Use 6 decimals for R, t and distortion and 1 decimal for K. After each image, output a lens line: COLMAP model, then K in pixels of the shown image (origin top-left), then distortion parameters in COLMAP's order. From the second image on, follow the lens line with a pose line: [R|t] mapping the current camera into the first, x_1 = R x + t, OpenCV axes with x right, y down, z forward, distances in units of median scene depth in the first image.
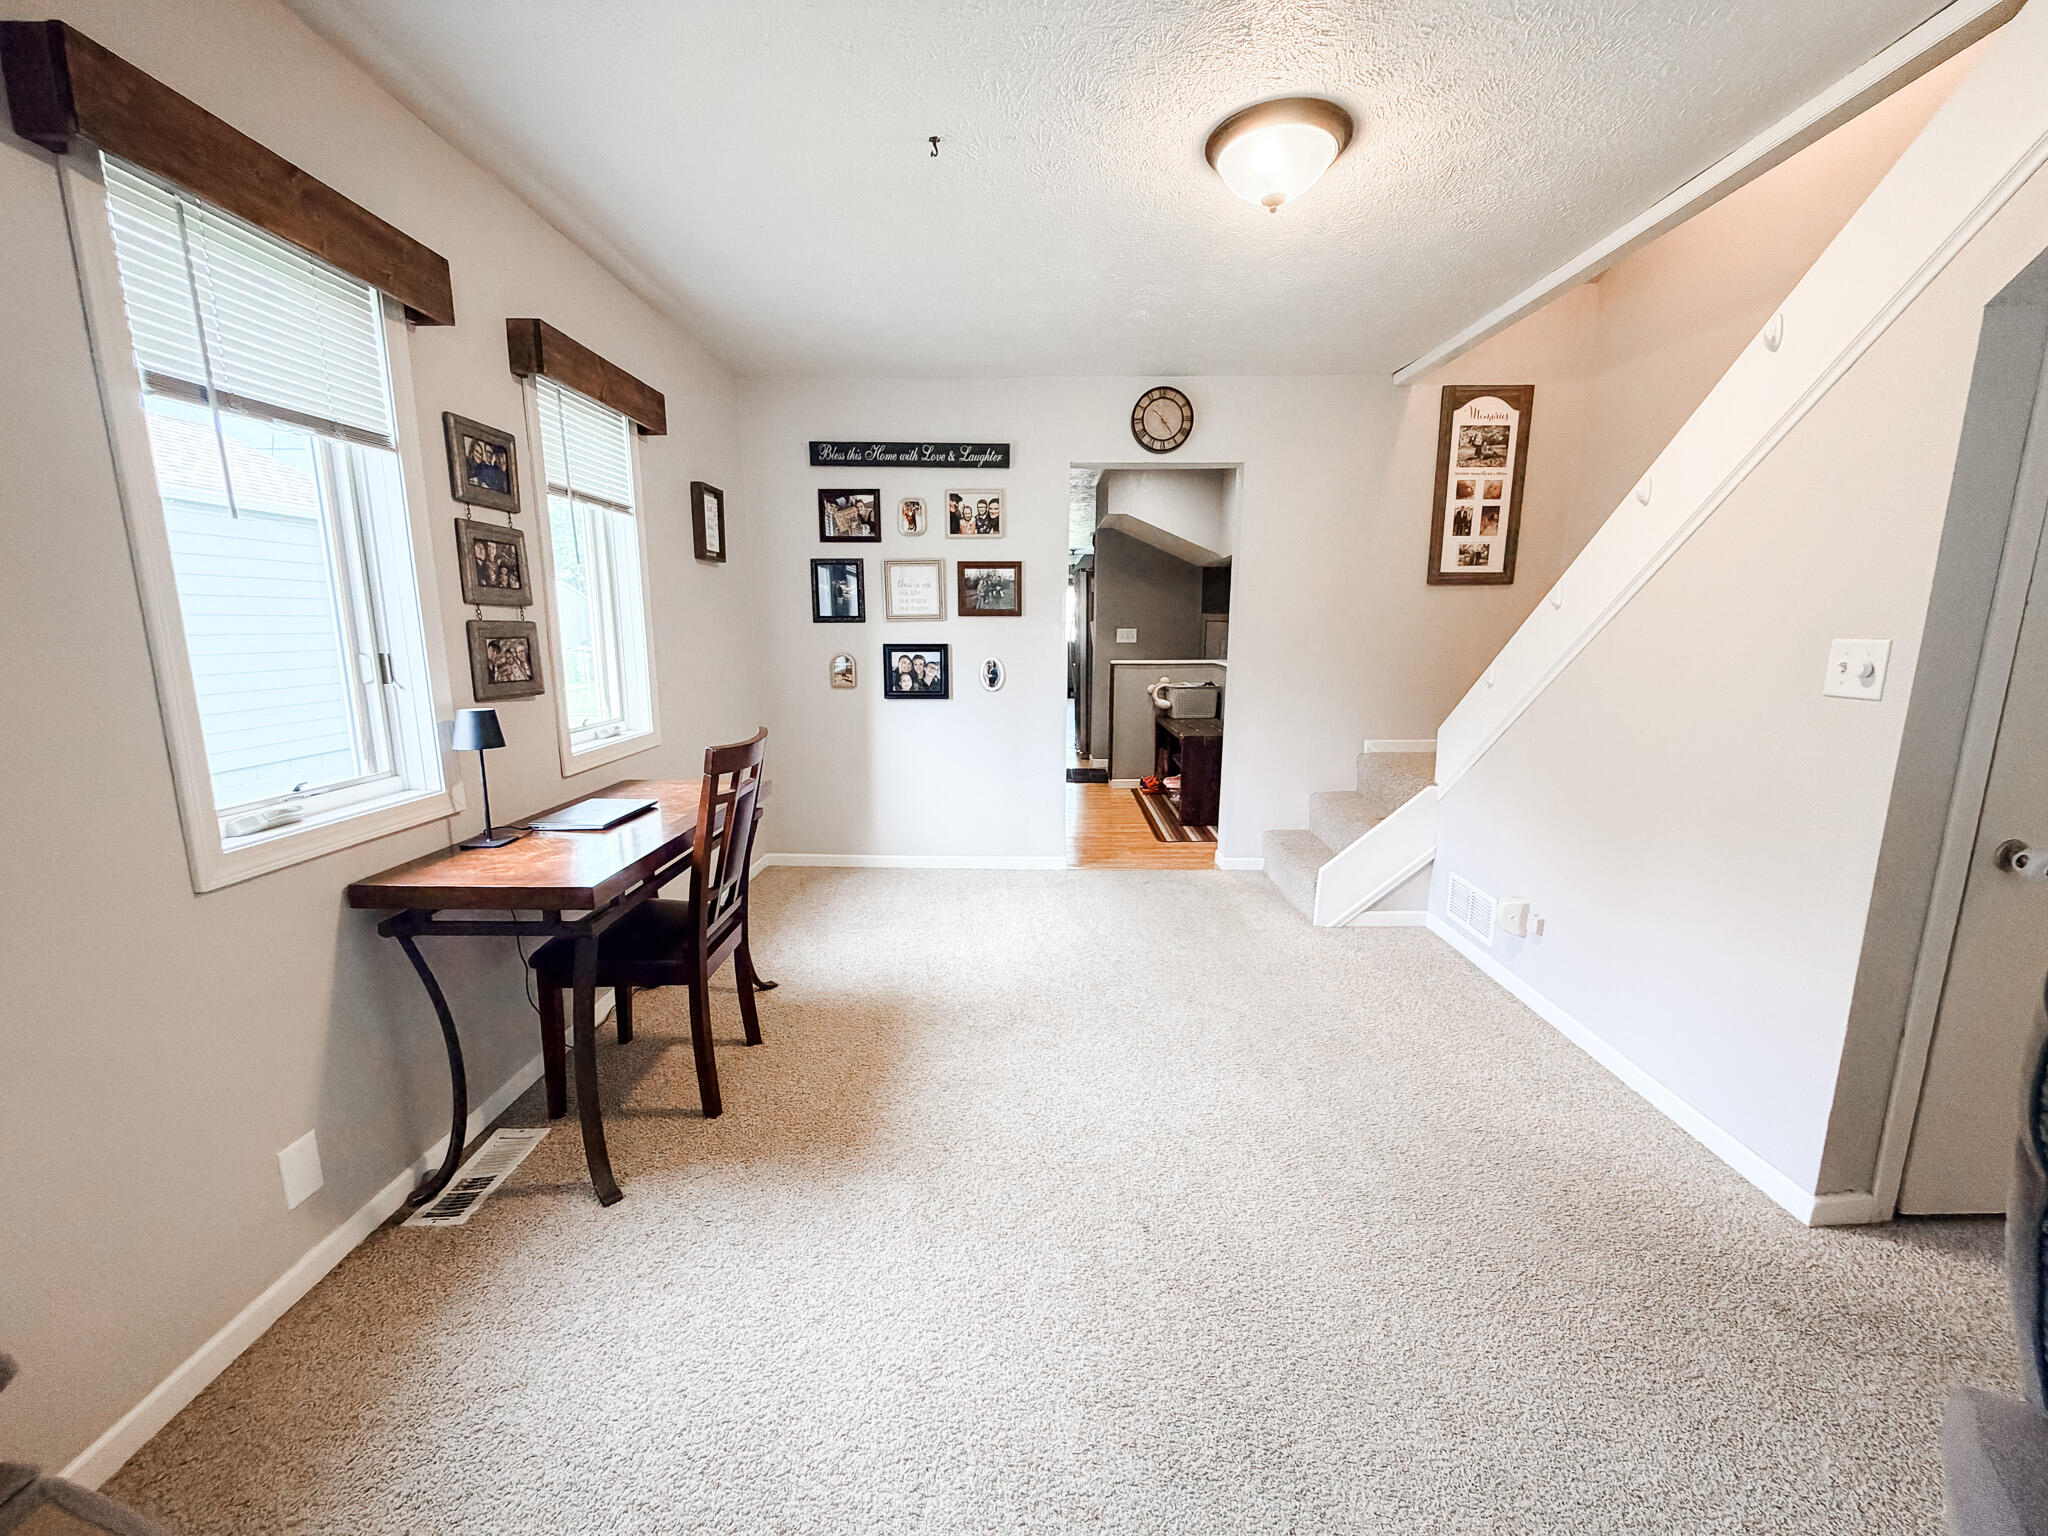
lens RADIAL K [[815.5, 0, 1020.7], [0, 815.5, 769.3], [0, 0, 1]] dist [0.000185, 0.000040]
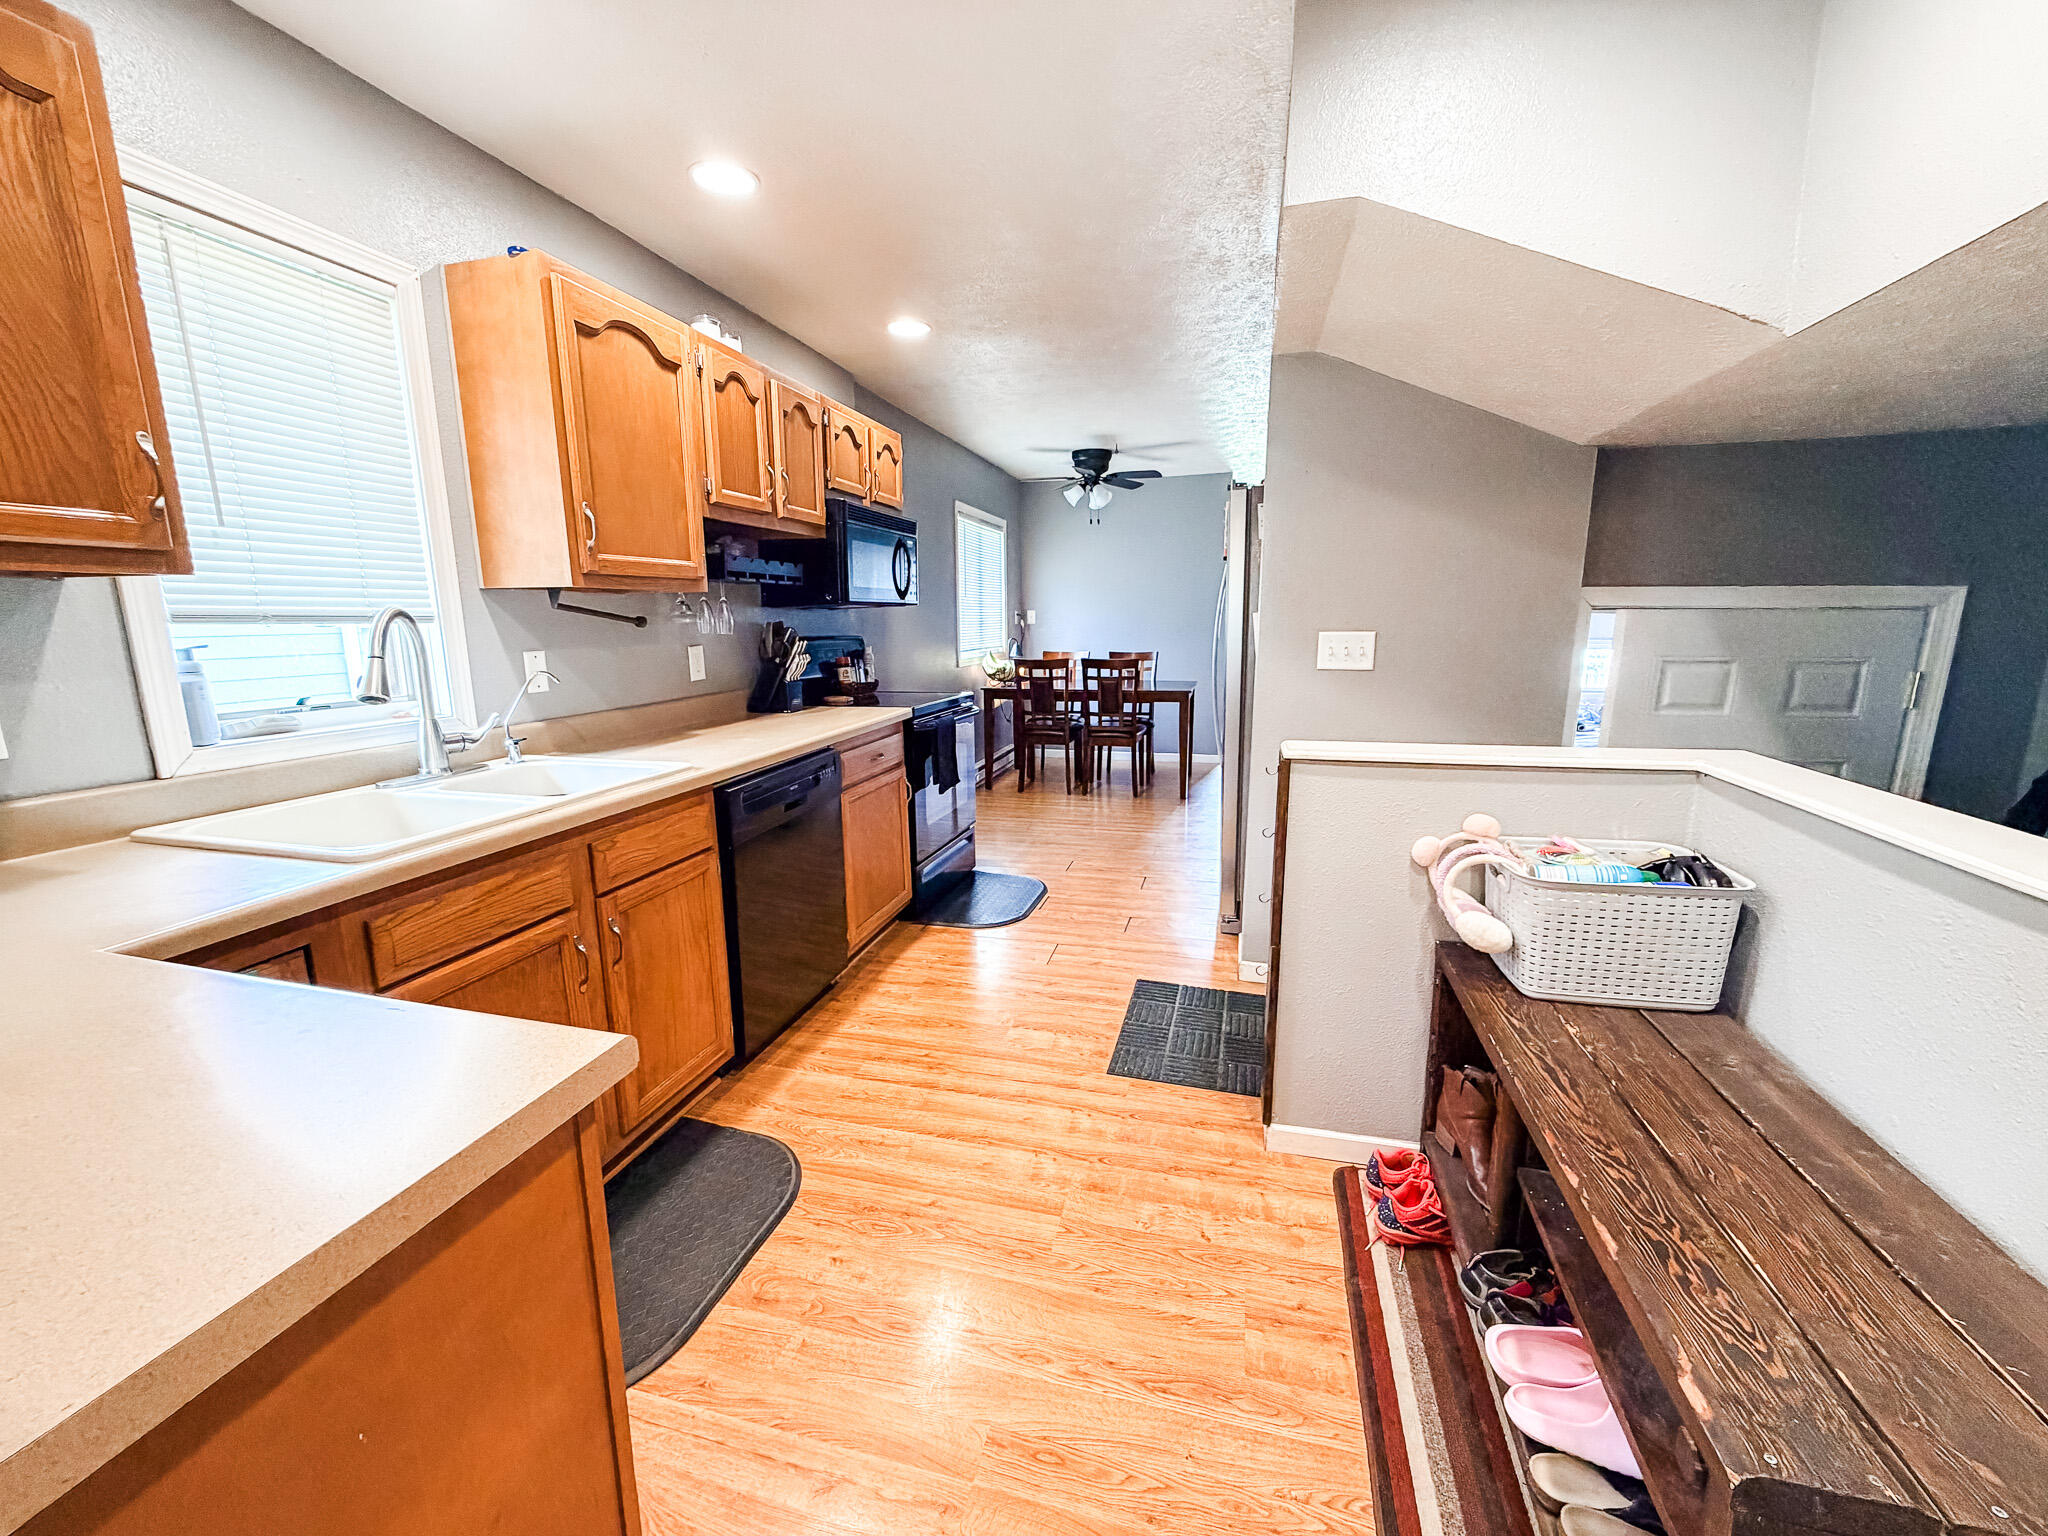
lens RADIAL K [[815.5, 0, 1020.7], [0, 815.5, 769.3], [0, 0, 1]] dist [0.000185, 0.000040]
pose [[0.967653, 0.040356, -0.249035, 0.148356], [-0.037953, 0.999175, 0.014447, -0.198956], [0.249413, -0.004528, 0.968387, 1.090691]]
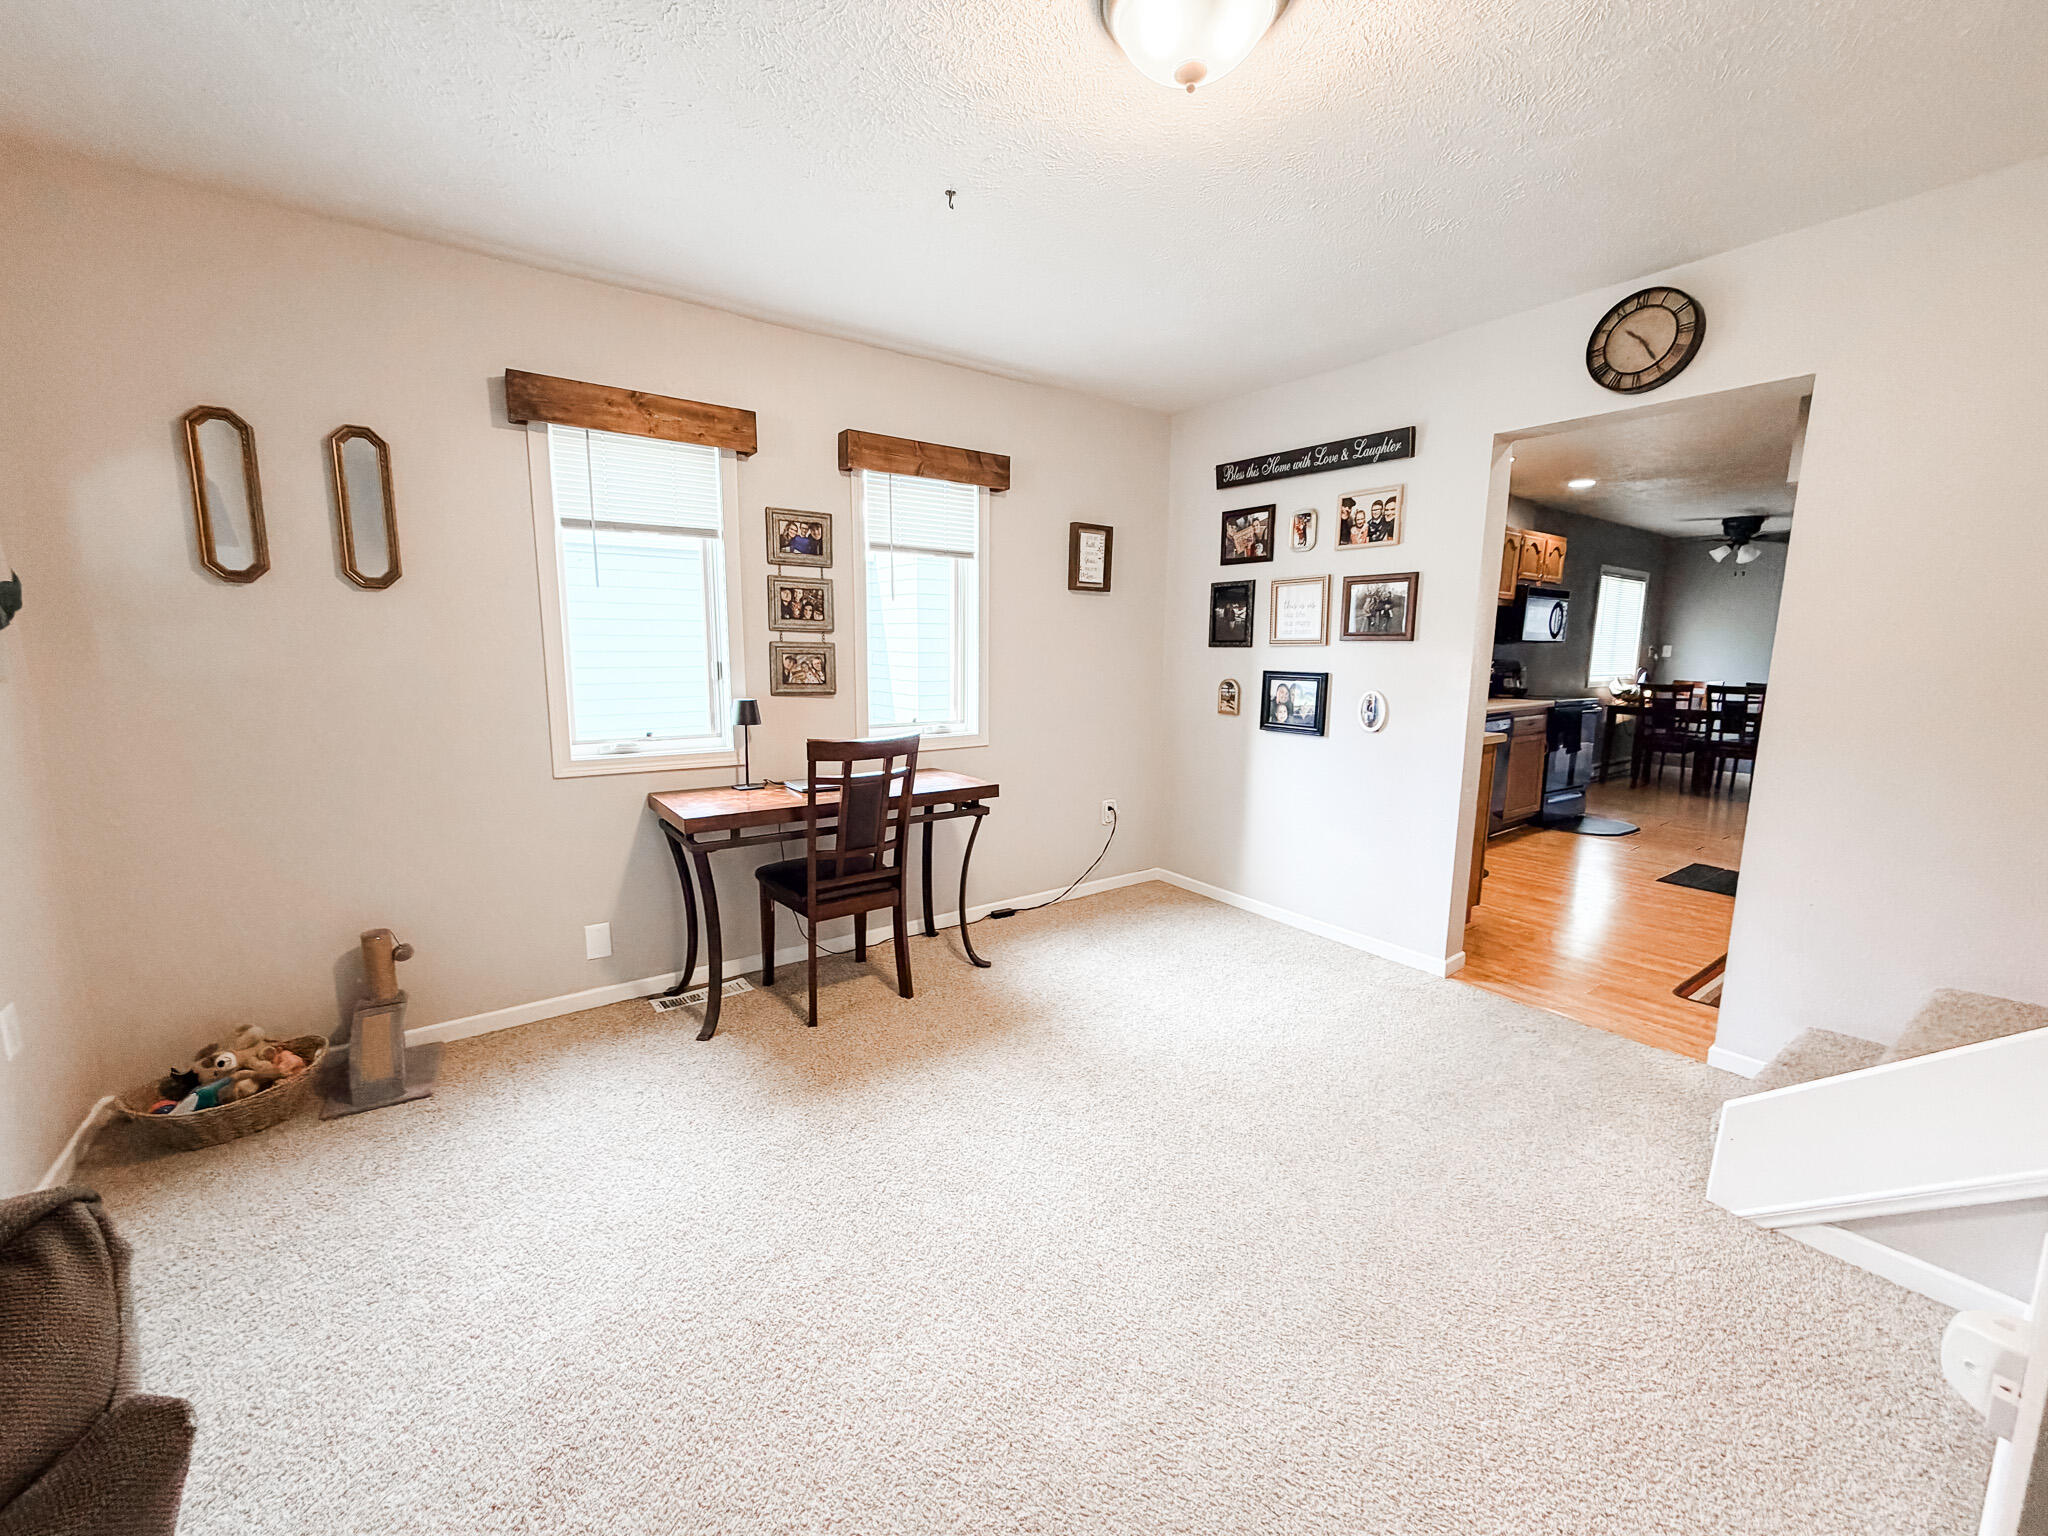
lens RADIAL K [[815.5, 0, 1020.7], [0, 815.5, 769.3], [0, 0, 1]] dist [0.000185, 0.000040]
pose [[0.596918, 0.126274, -0.792303, 0.431145], [-0.150935, 0.987578, 0.043682, -0.043925], [0.787977, 0.093512, 0.608563, 0.241372]]
